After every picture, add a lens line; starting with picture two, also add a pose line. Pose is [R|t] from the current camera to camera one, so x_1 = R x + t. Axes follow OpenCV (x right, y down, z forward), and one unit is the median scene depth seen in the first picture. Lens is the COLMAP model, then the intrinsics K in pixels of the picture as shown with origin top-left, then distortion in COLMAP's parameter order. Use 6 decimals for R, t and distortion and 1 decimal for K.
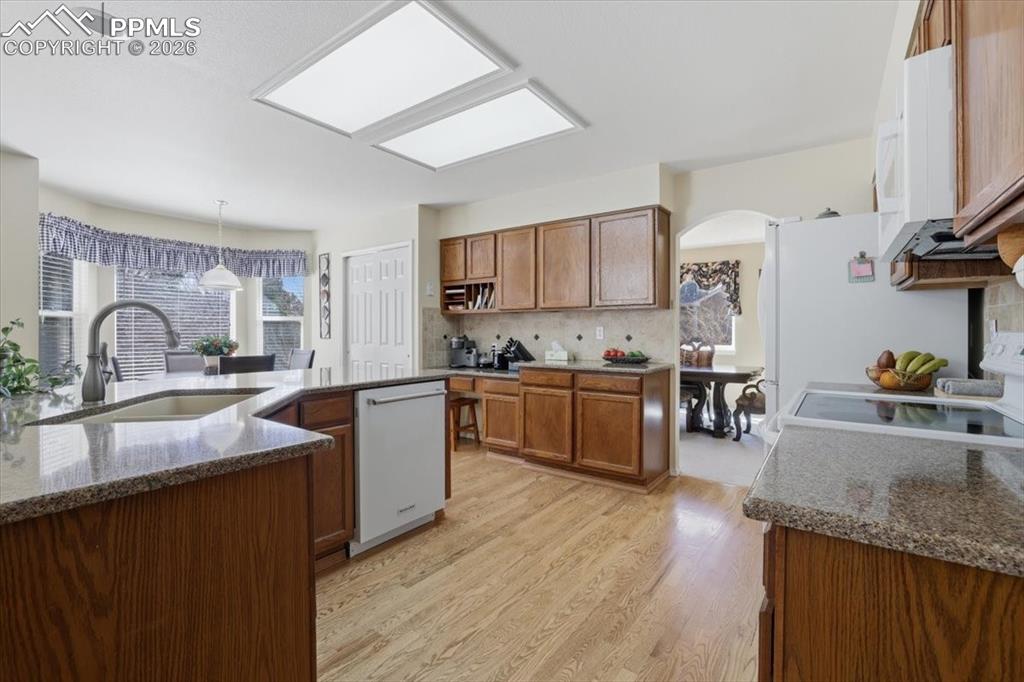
lens RADIAL K [[443.7, 0, 513.1], [0, 443.7, 340.6], [0, 0, 1]] dist [-0.036717, 0.007877]
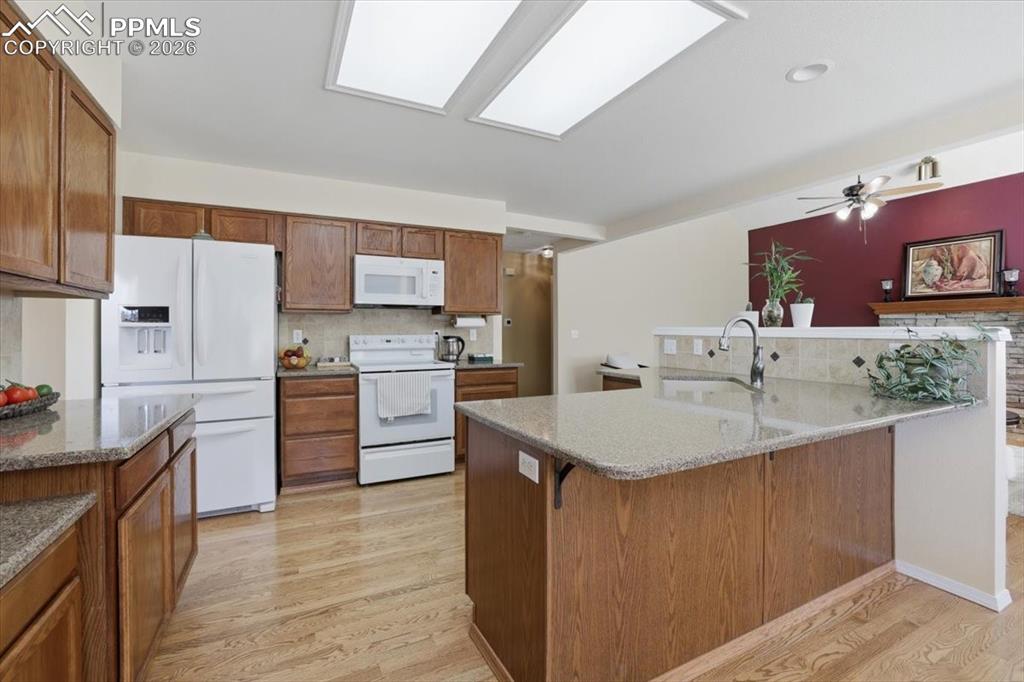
lens RADIAL K [[443.7, 0, 506.7], [0, 443.7, 330.5], [0, 0, 1]] dist [-0.036717, 0.007877]
pose [[-0.885480, 0.001758, 0.464674, -0.327626], [0.010168, 0.999827, 0.015592, -0.030190], [-0.464567, 0.018531, -0.885344, 1.008394]]
